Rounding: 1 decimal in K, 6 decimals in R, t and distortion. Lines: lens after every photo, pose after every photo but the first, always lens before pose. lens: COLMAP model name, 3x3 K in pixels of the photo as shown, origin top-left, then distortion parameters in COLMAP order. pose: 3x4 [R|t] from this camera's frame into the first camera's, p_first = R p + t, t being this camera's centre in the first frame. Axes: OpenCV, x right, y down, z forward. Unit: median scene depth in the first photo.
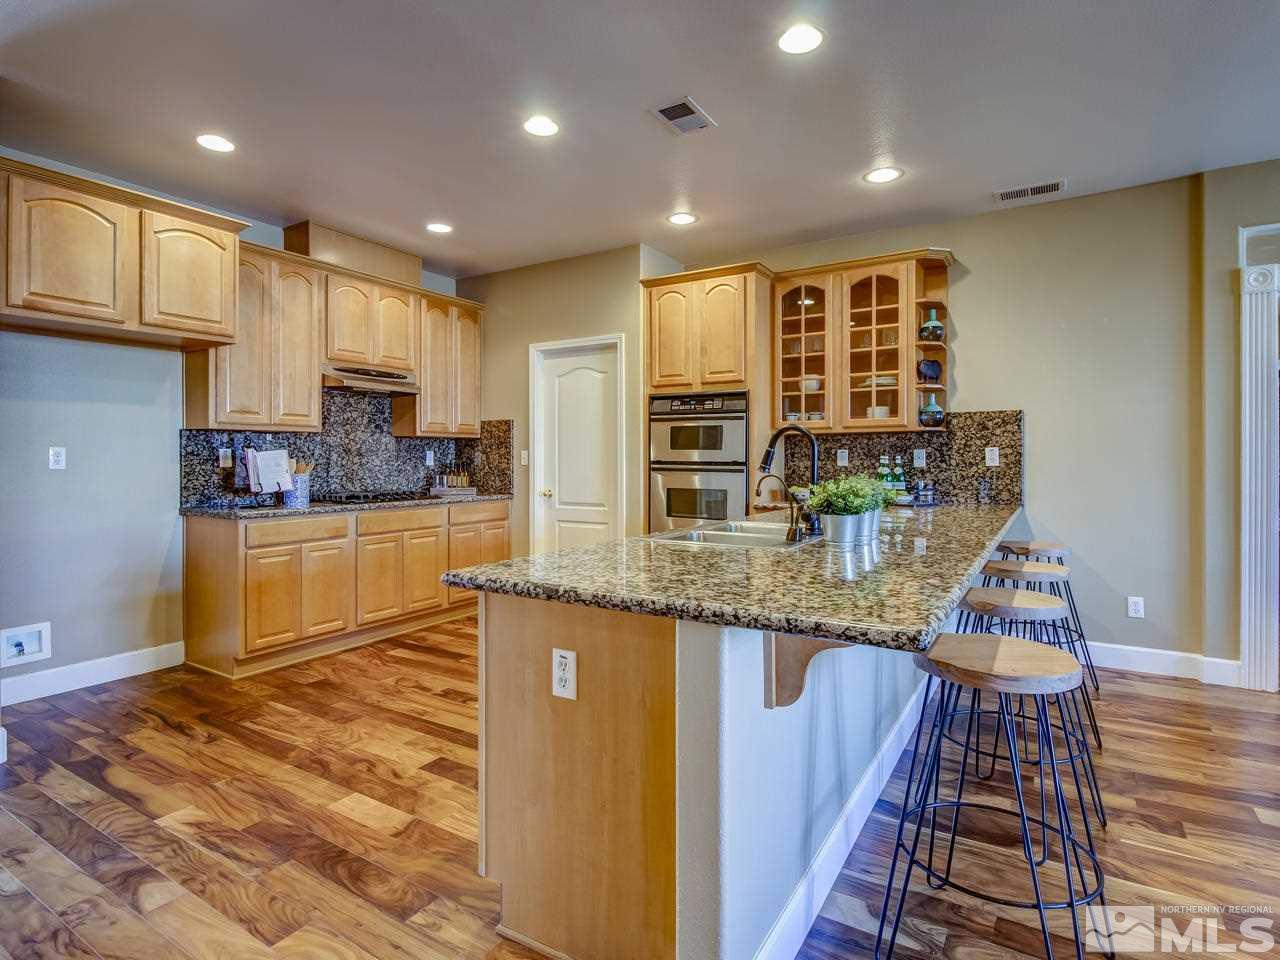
lens RADIAL K [[685.9, 0, 631.2], [0, 685.9, 468.5], [0, 0, 1]] dist [0.008566, -0.000535]
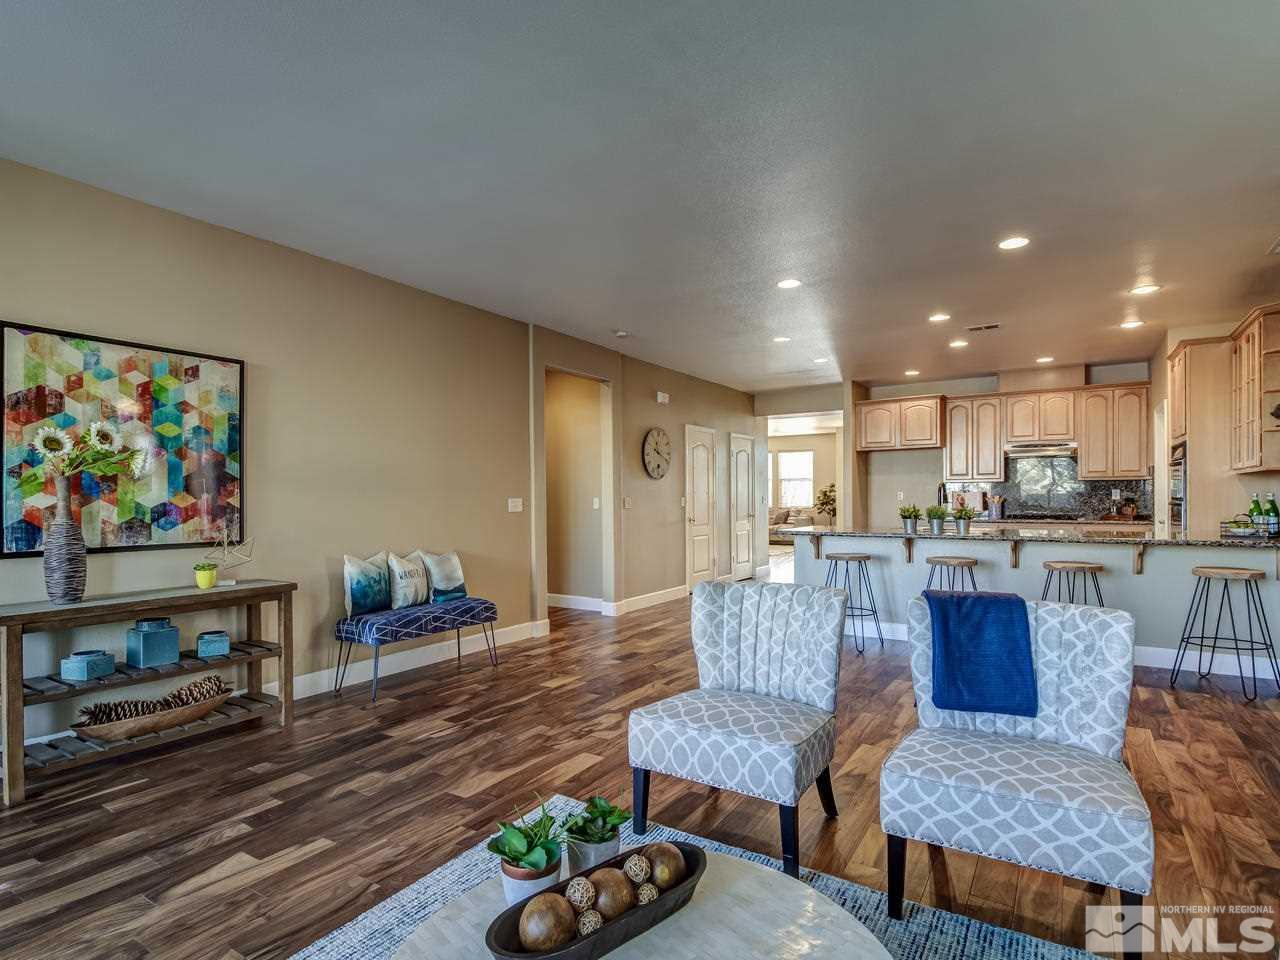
lens RADIAL K [[672.1, 0, 634.6], [0, 672.1, 496.1], [0, 0, 1]] dist [0.017165, -0.001125]
pose [[-0.006190, -0.001646, -0.999979, 1.401414], [-0.000222, 0.999999, -0.001645, -0.010932], [0.999981, 0.000212, -0.006190, 0.002752]]
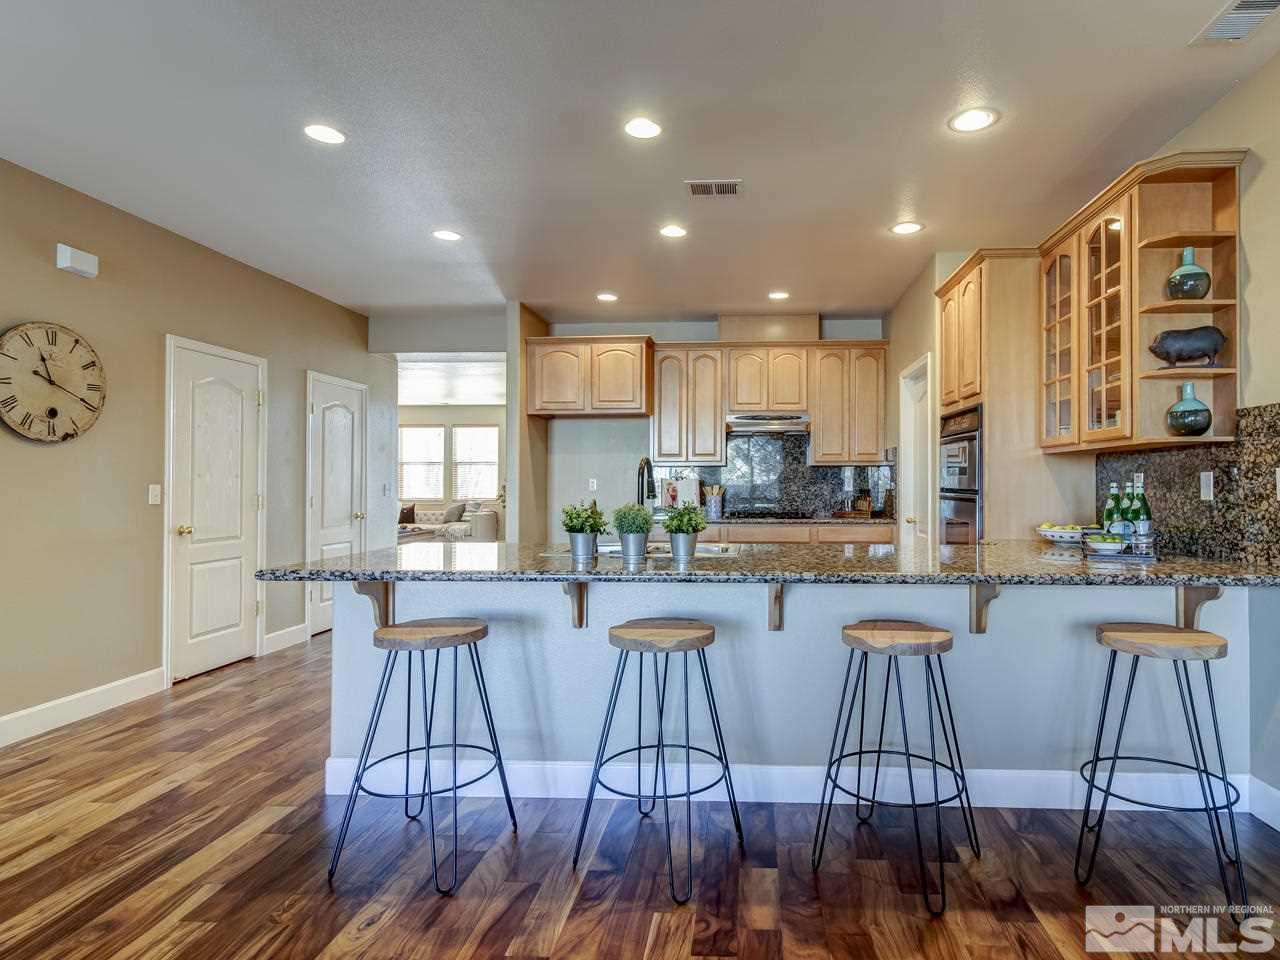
lens RADIAL K [[692.6, 0, 721.4], [0, 692.6, 486.9], [0, 0, 1]] dist [-0.024178, -0.000493]
pose [[0.499899, 0.002441, -0.866080, 0.725185], [-0.005574, 0.999984, -0.000399, -0.011243], [0.866066, 0.005027, 0.499905, 0.311383]]
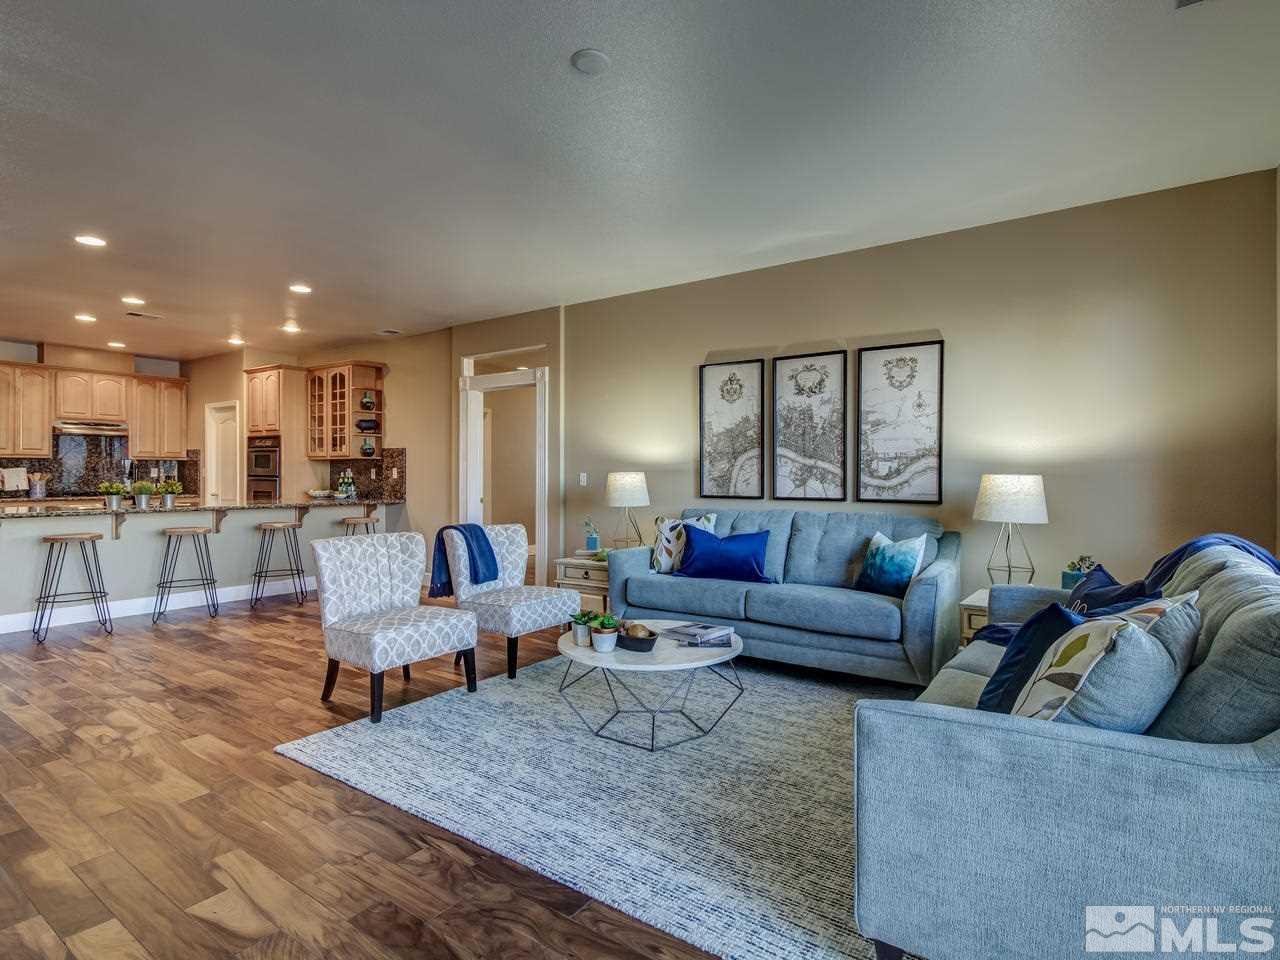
lens RADIAL K [[685.9, 0, 631.2], [0, 685.9, 468.5], [0, 0, 1]] dist [0.008566, -0.000535]
pose [[0.997971, 0.003471, -0.063573, 1.181074], [-0.004482, 0.999866, -0.015768, -0.003893], [0.063510, 0.016021, 0.997853, -0.712846]]
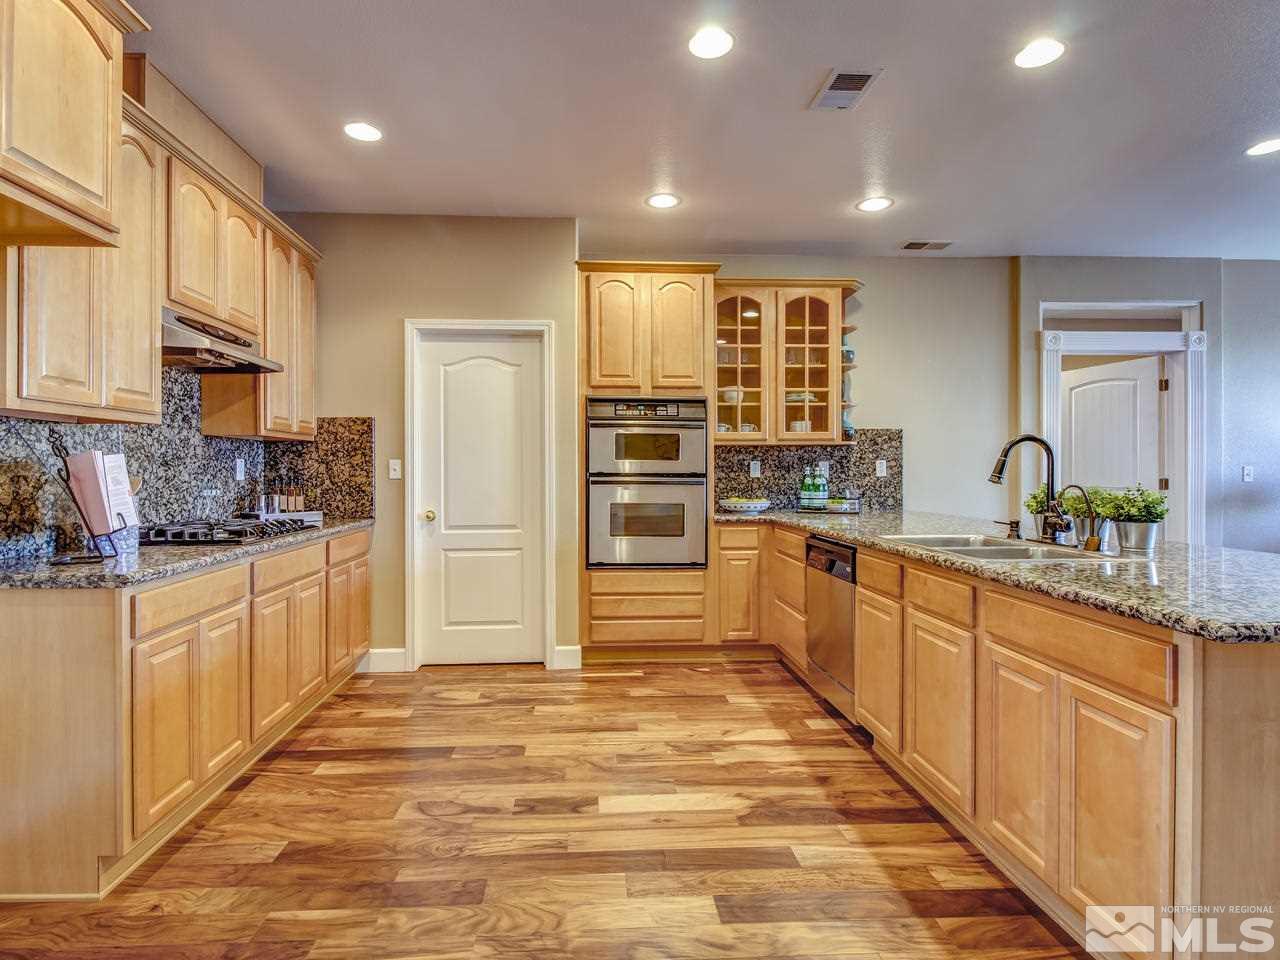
lens RADIAL K [[680.3, 0, 619.0], [0, 680.3, 479.1], [0, 0, 1]] dist [0.013359, -0.000925]
pose [[0.815472, -0.007870, 0.578743, -0.467458], [0.008434, 0.999963, 0.001714, -0.004524], [-0.578735, 0.003484, 0.815508, 0.300480]]
